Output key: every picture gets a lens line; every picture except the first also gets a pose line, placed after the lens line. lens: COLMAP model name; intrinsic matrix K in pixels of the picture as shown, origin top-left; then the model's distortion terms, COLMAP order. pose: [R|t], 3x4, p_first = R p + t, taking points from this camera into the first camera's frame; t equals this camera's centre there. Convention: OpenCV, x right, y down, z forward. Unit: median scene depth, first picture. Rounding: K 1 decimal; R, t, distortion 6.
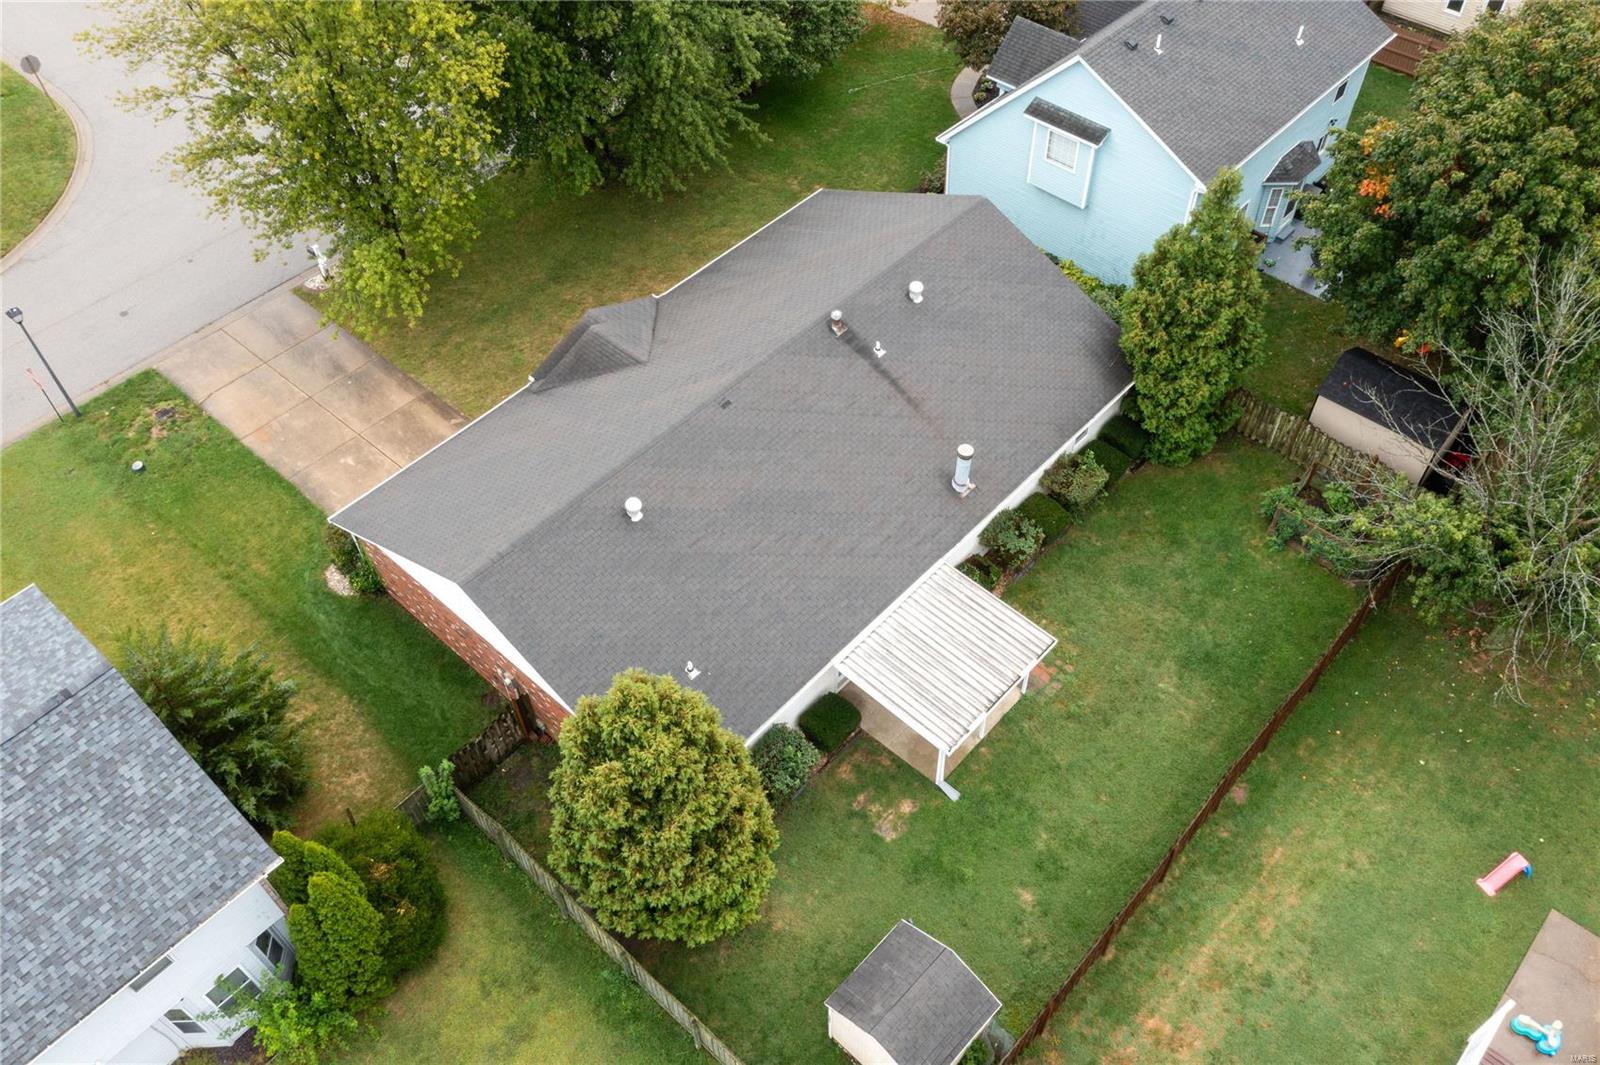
lens RADIAL K [[1262.0, 0, 798.0], [0, 1262.0, 531.5], [0, 0, 1]] dist [-0.014301, 0.004381]
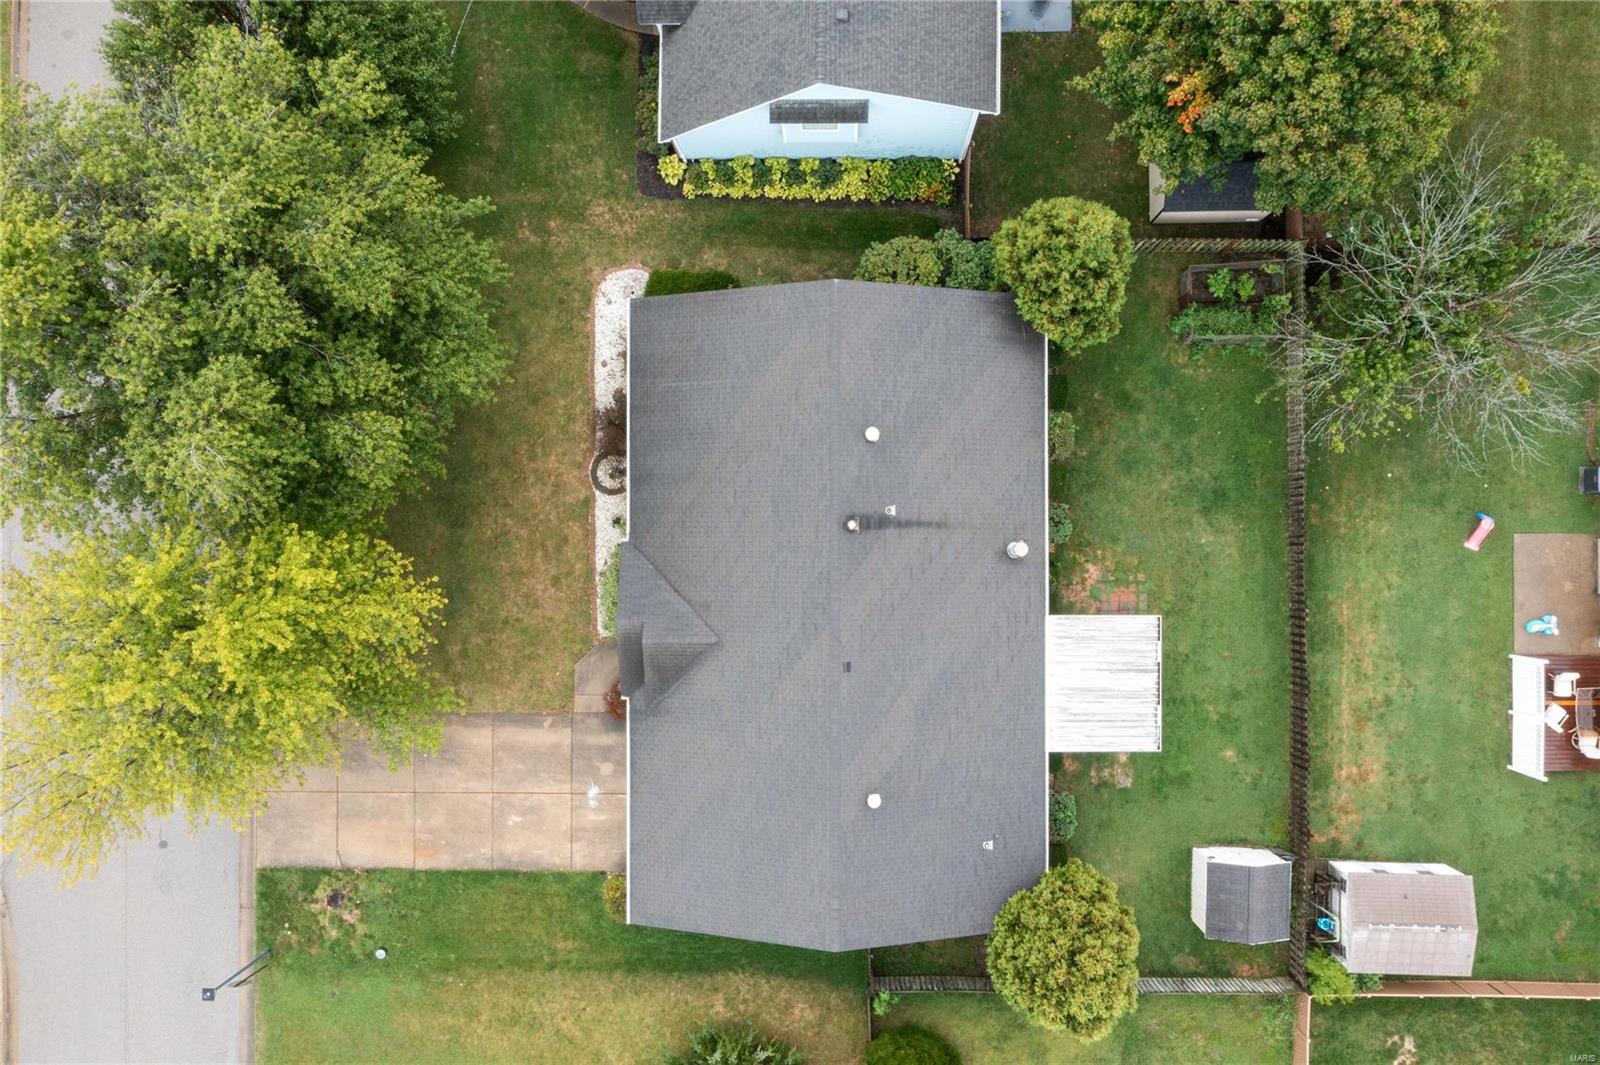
lens RADIAL K [[1262.0, 0, 800.6], [0, 1262.0, 532.7], [0, 0, 1]] dist [-0.014301, 0.004381]
pose [[0.736205, -0.676749, 0.003708, -0.010360], [0.529863, 0.579805, 0.618927, -0.854061], [-0.421008, -0.453693, 0.785440, 0.167184]]
